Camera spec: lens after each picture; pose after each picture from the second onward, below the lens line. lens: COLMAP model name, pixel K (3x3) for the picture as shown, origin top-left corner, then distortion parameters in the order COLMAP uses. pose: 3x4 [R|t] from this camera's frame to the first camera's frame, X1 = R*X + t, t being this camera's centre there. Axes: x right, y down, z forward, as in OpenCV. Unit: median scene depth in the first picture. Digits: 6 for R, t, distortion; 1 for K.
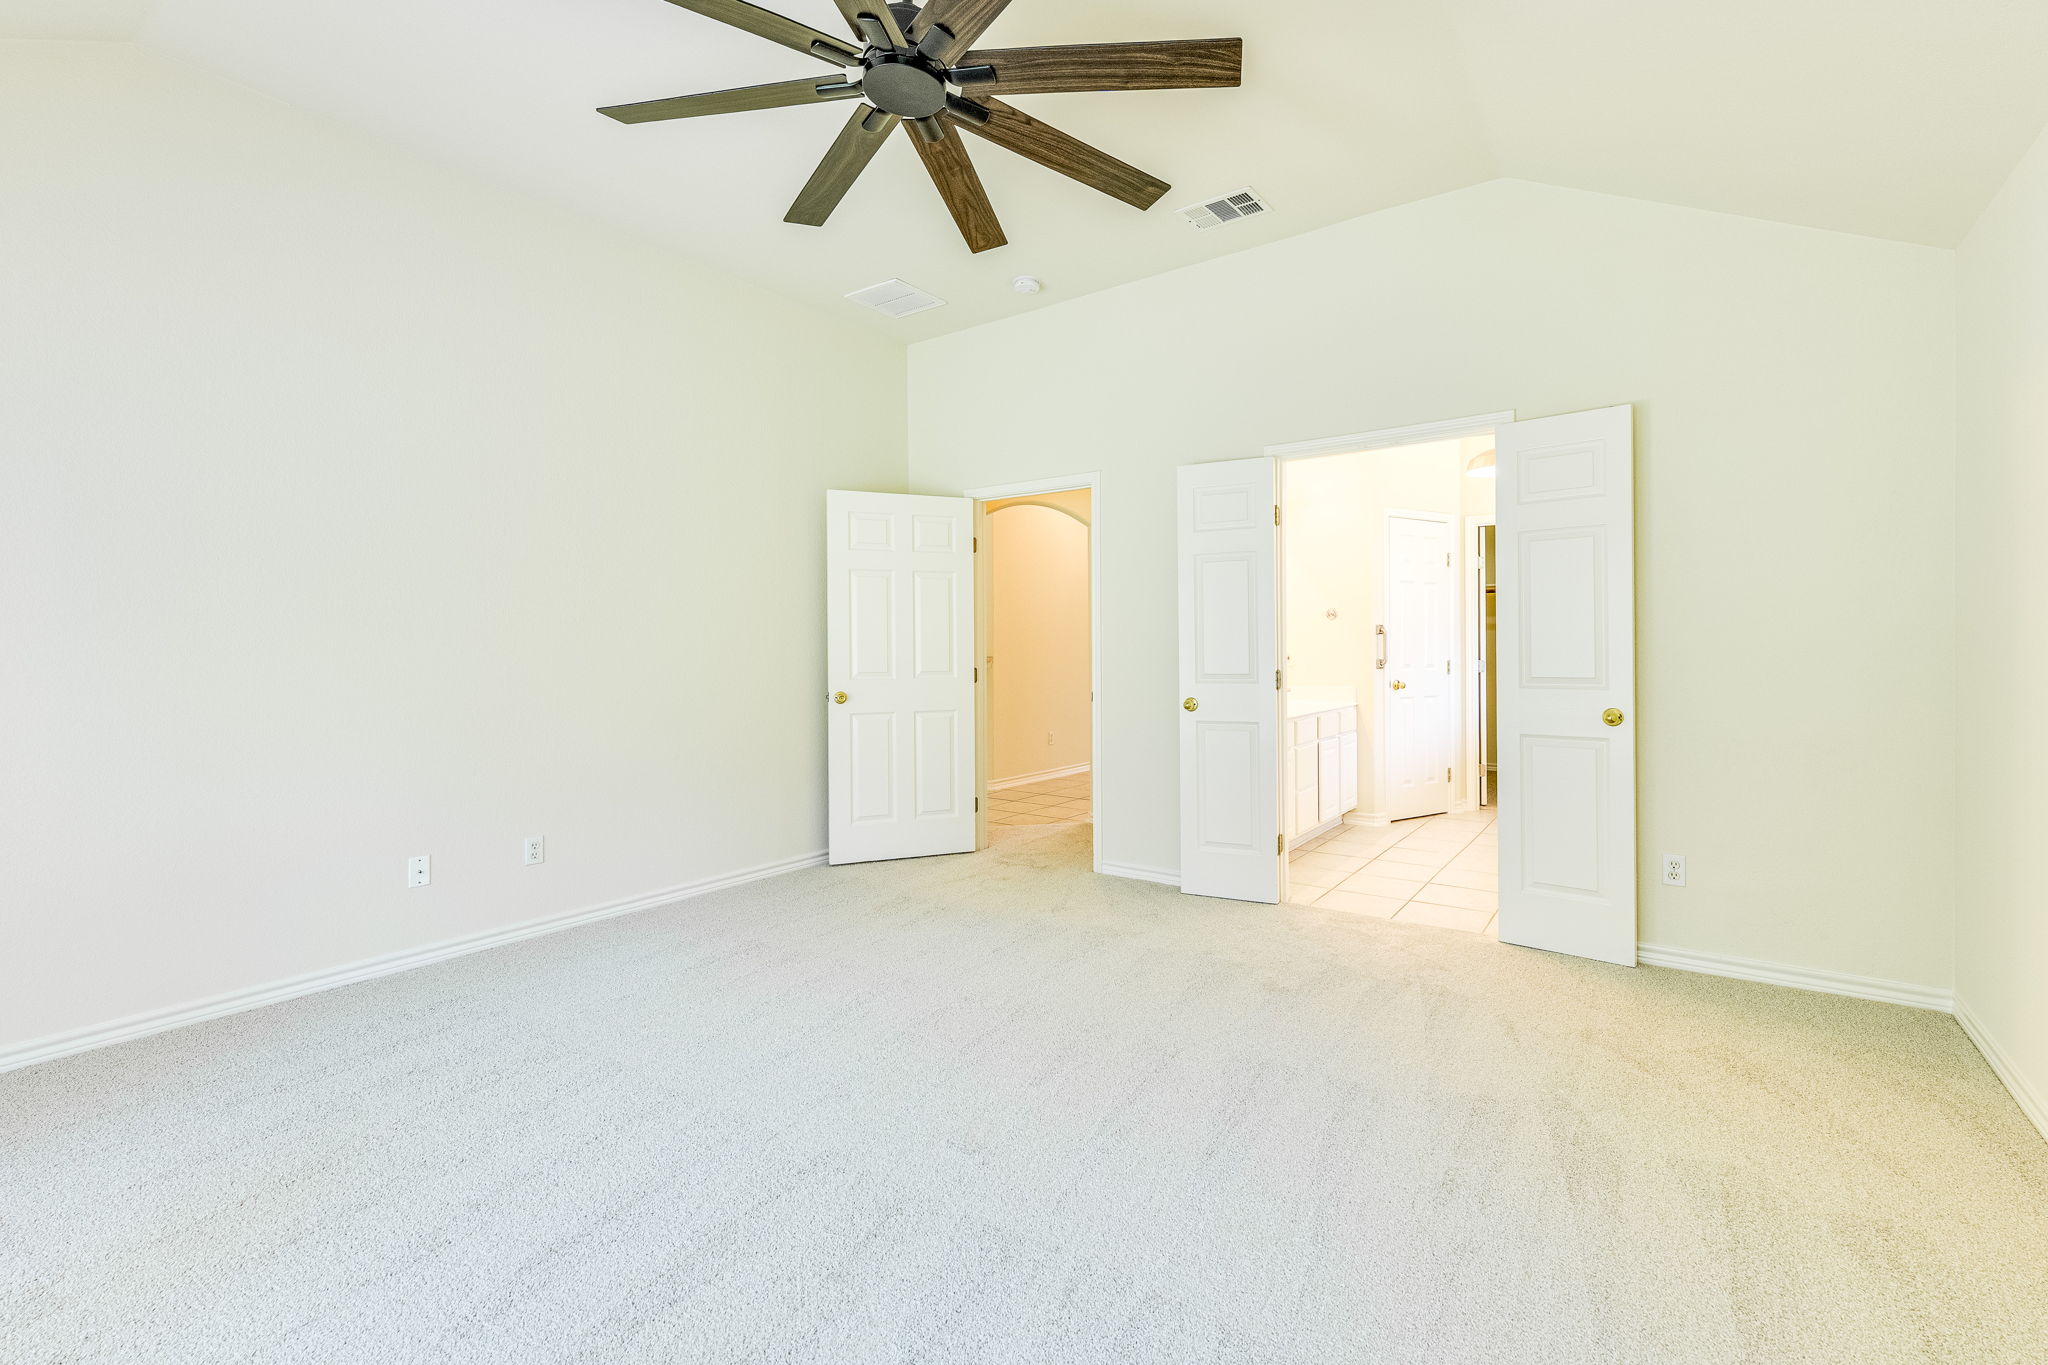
lens RADIAL K [[867.0, 0, 1018.6], [0, 867.0, 667.6], [0, 0, 1]] dist [0.007920, -0.000368]
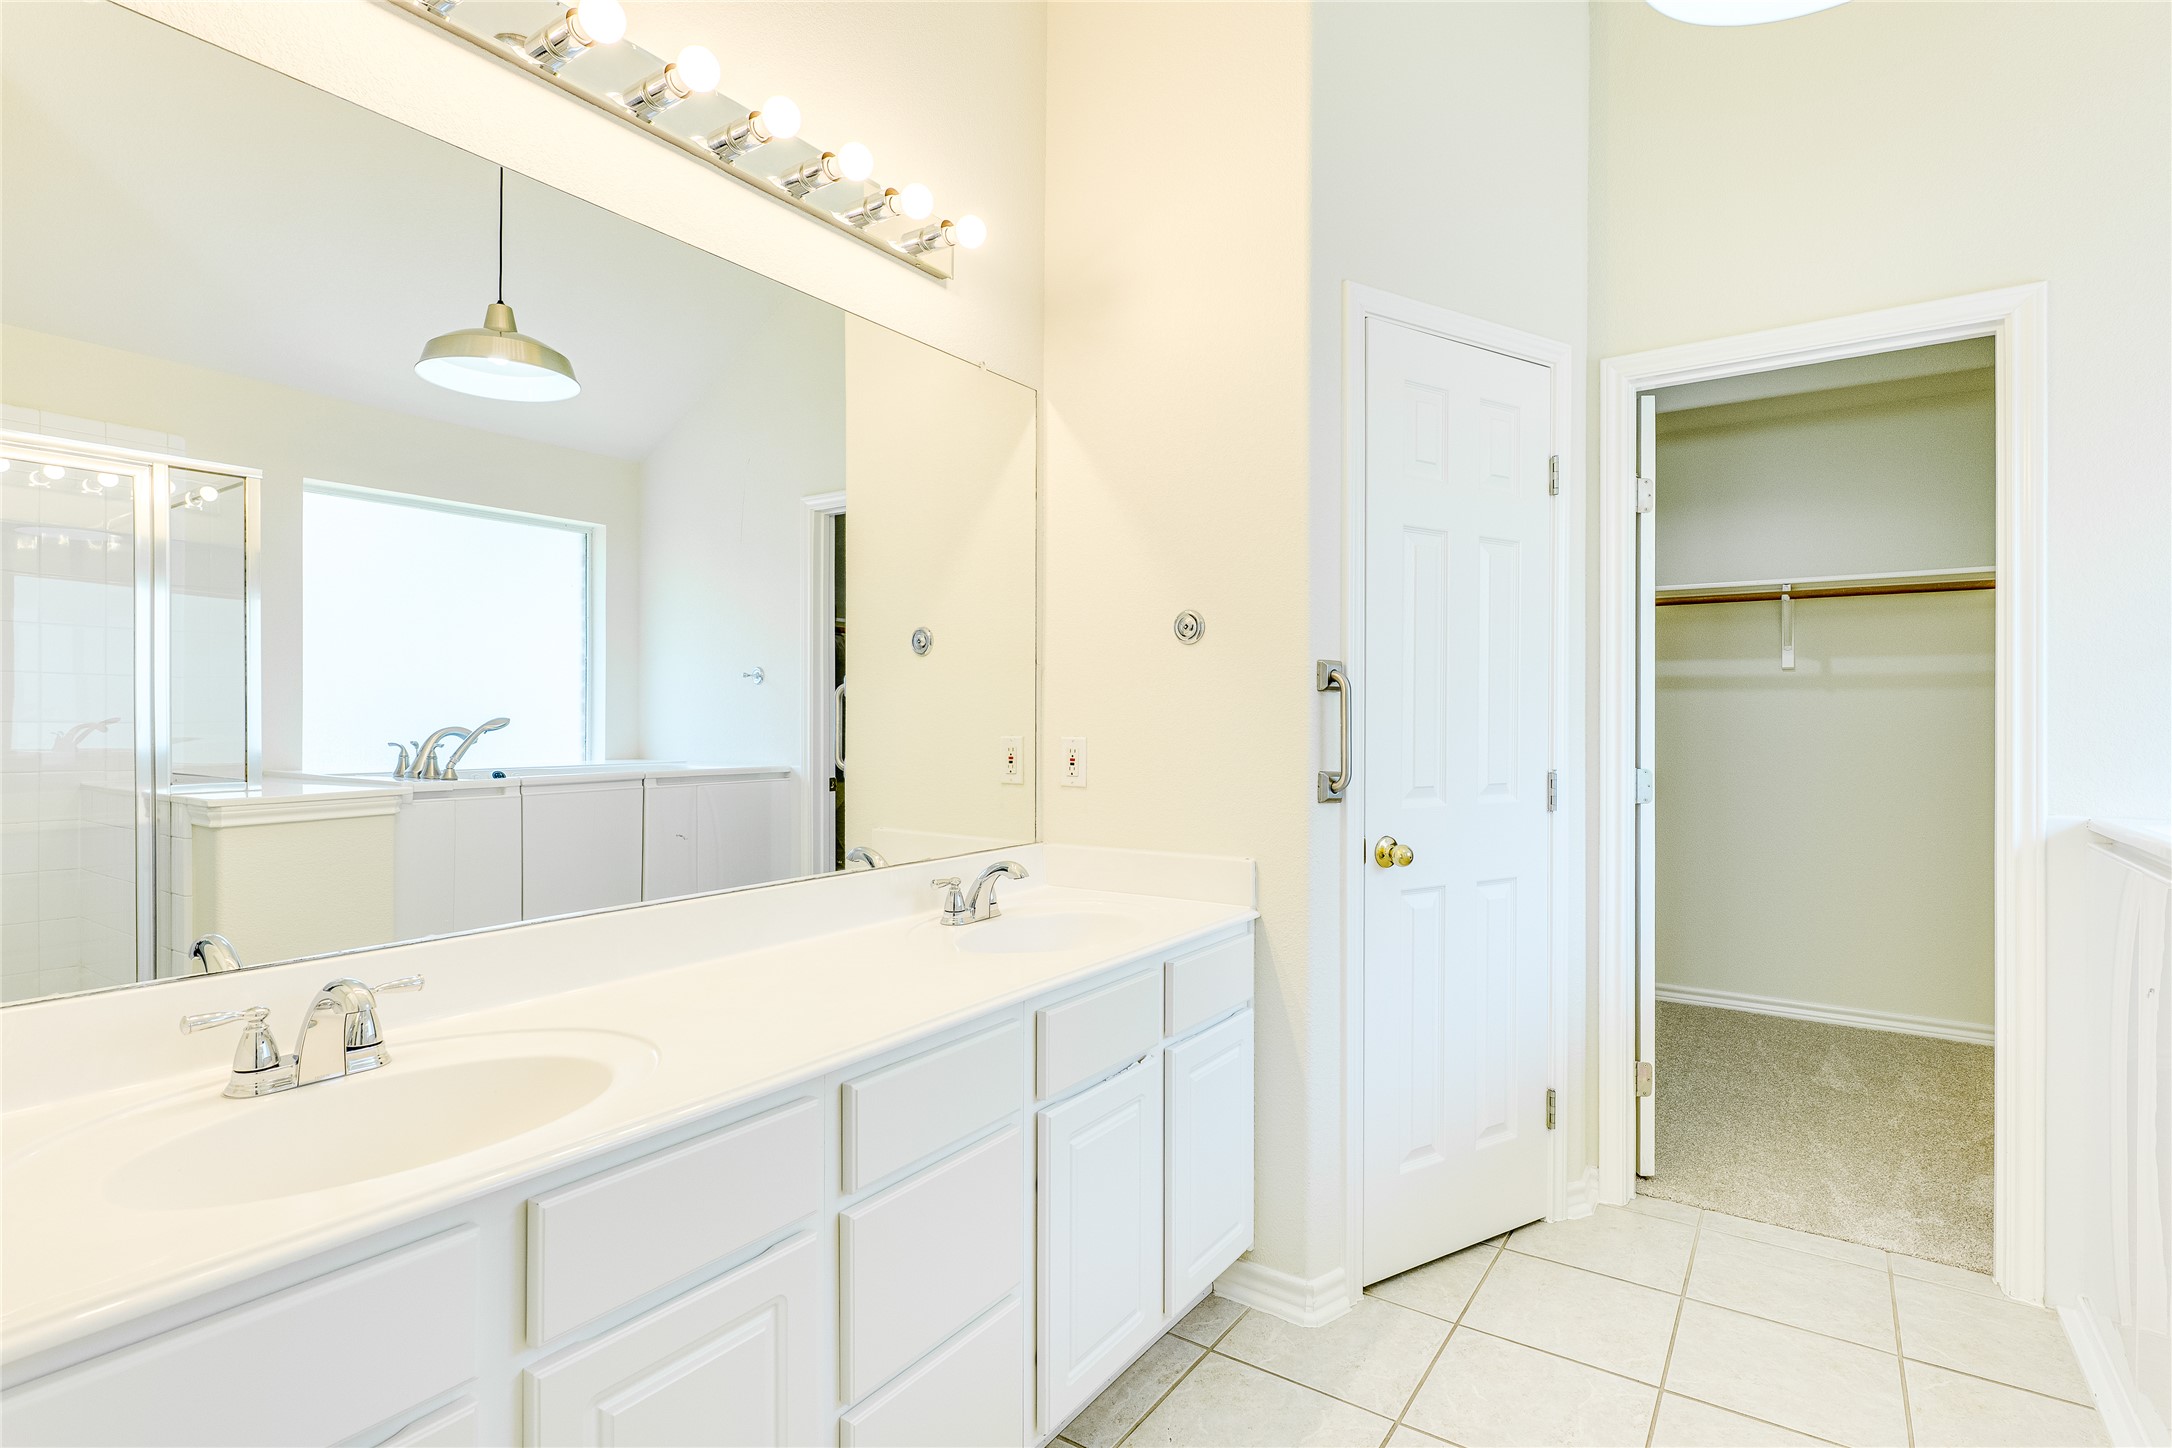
lens RADIAL K [[1092.3, 0, 1073.6], [0, 1092.3, 716.8], [0, 0, 1]] dist [-0.002250, 0.001070]
pose [[0.999453, 0.010249, 0.031433, 0.308606], [-0.009961, 0.999907, -0.009310, -0.024592], [-0.031526, 0.008992, 0.999462, 0.606506]]
